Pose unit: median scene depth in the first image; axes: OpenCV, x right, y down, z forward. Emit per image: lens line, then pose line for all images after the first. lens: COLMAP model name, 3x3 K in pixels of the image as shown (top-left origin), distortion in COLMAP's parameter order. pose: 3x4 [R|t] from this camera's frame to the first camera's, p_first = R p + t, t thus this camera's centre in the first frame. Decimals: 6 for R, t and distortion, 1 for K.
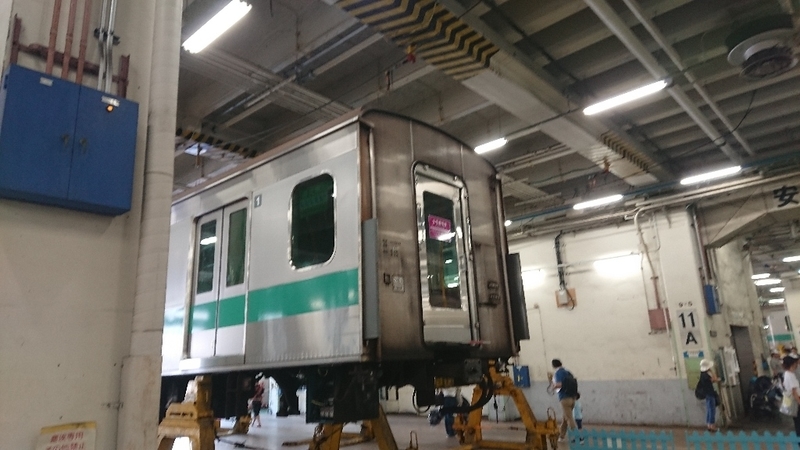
lens RADIAL K [[540.3, 0, 400.0], [0, 540.3, 225.0], [0, 0, 1]] dist [0.140810, -0.169659]
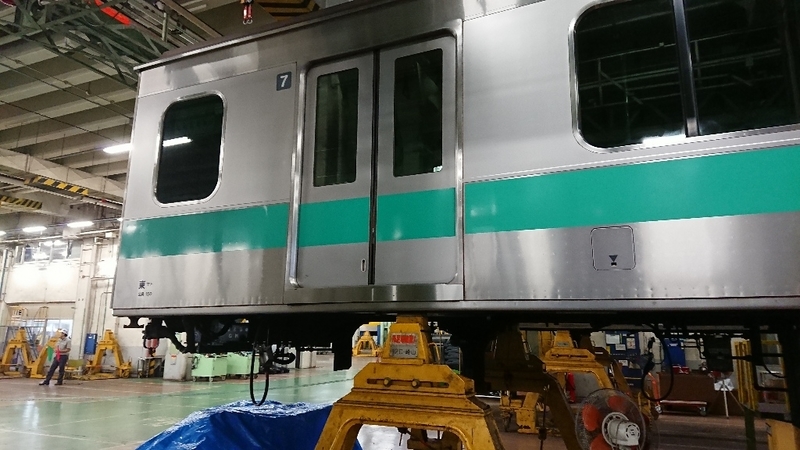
lens RADIAL K [[540.3, 0, 400.0], [0, 540.3, 225.0], [0, 0, 1]] dist [0.140810, -0.169659]
pose [[0.953613, 0.095422, 0.285510, -0.363459], [-0.116349, 0.991559, 0.057217, 0.099950], [-0.277641, -0.087782, 0.956666, 0.314689]]
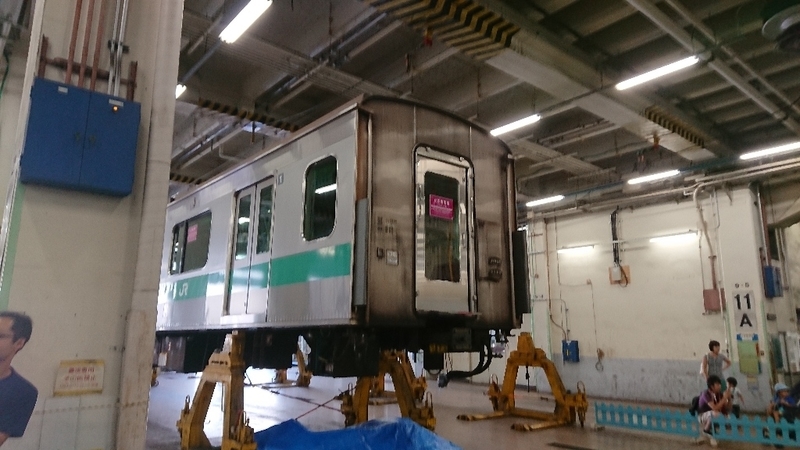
lens RADIAL K [[540.3, 0, 400.0], [0, 540.3, 225.0], [0, 0, 1]] dist [0.140810, -0.169659]
pose [[0.988379, 0.022415, -0.150346, 0.110170], [-0.013928, 0.998262, 0.057268, -0.012950], [0.151368, -0.054508, 0.986973, -0.048282]]
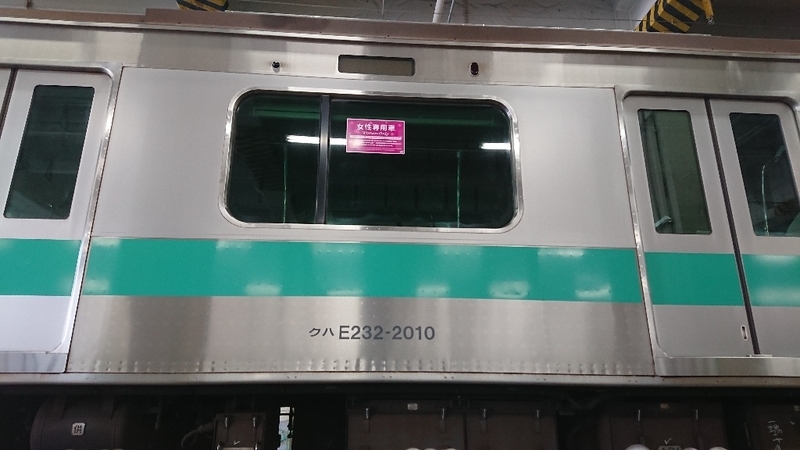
lens RADIAL K [[540.3, 0, 400.0], [0, 540.3, 225.0], [0, 0, 1]] dist [0.140810, -0.169659]
pose [[0.679446, 0.259544, 0.686287, -0.833920], [-0.217007, 0.964585, -0.149948, 0.234201], [-0.700900, -0.047047, 0.711706, 0.751774]]
